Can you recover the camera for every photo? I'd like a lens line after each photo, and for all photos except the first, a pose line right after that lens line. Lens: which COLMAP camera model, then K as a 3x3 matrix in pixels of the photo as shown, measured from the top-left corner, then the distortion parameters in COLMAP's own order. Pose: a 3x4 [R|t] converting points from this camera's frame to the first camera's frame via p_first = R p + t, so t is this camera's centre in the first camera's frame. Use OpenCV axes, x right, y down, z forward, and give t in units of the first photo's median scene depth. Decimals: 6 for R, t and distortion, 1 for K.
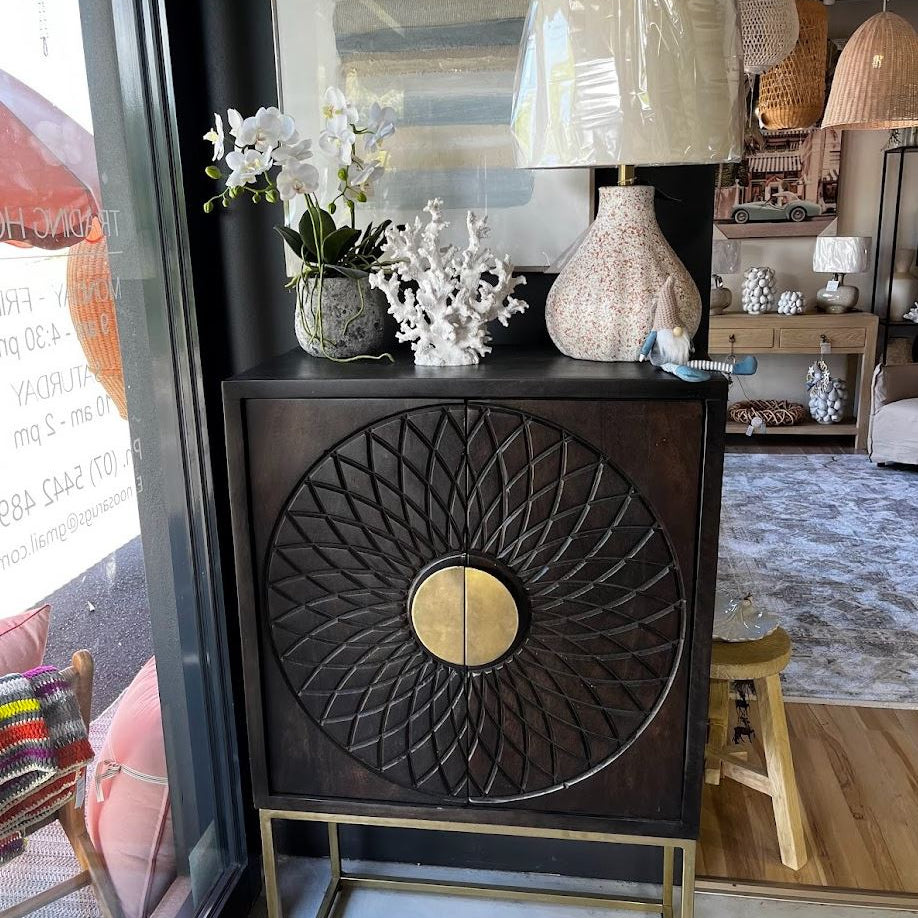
lens RADIAL K [[949.4, 0, 458.8], [0, 949.4, 481.7], [0, 0, 1]] dist [0.010832, -0.009597]
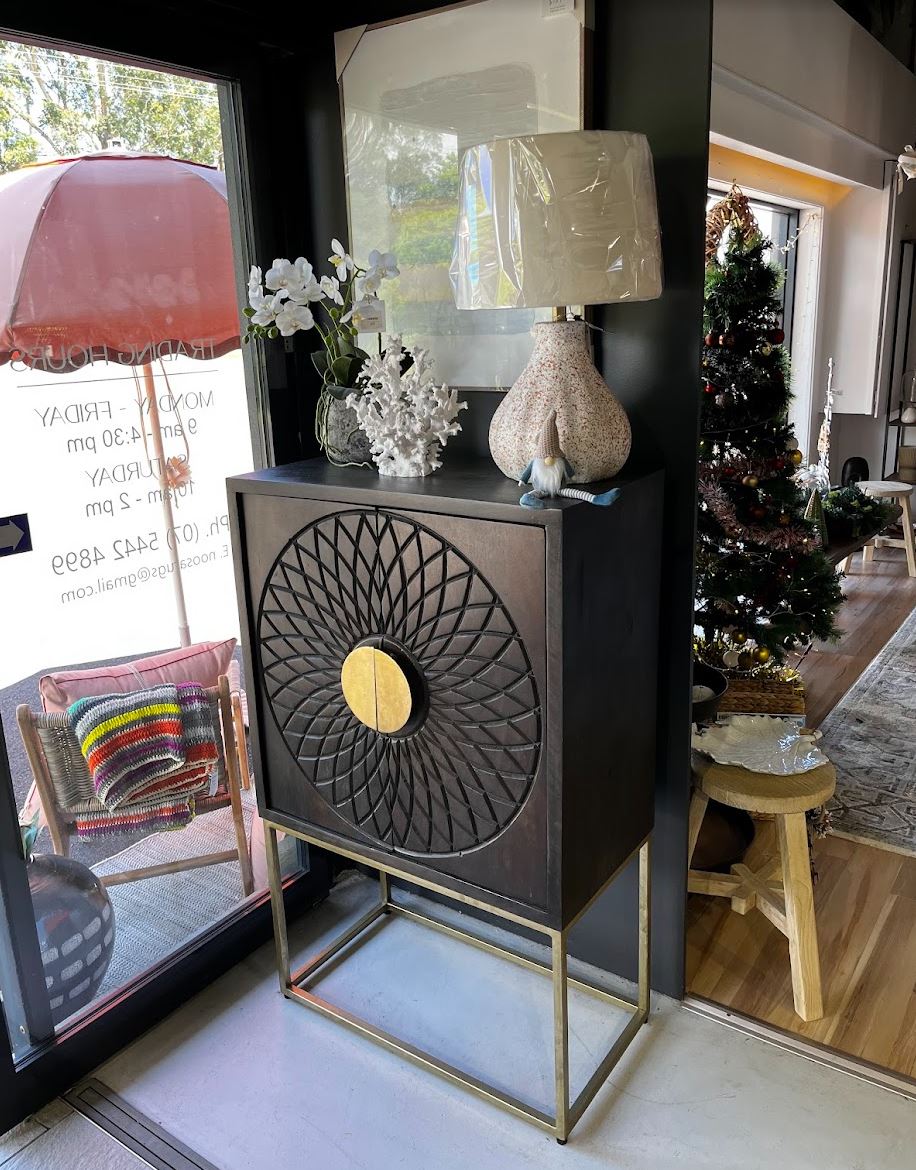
lens RADIAL K [[943.1, 0, 458.0], [0, 943.1, 585.0], [0, 0, 1]] dist [0.015662, -0.001858]
pose [[0.894975, 0.116745, -0.430569, 0.567447], [-0.104551, 0.993161, 0.051968, -0.057893], [0.433692, -0.001494, 0.901060, -0.014471]]
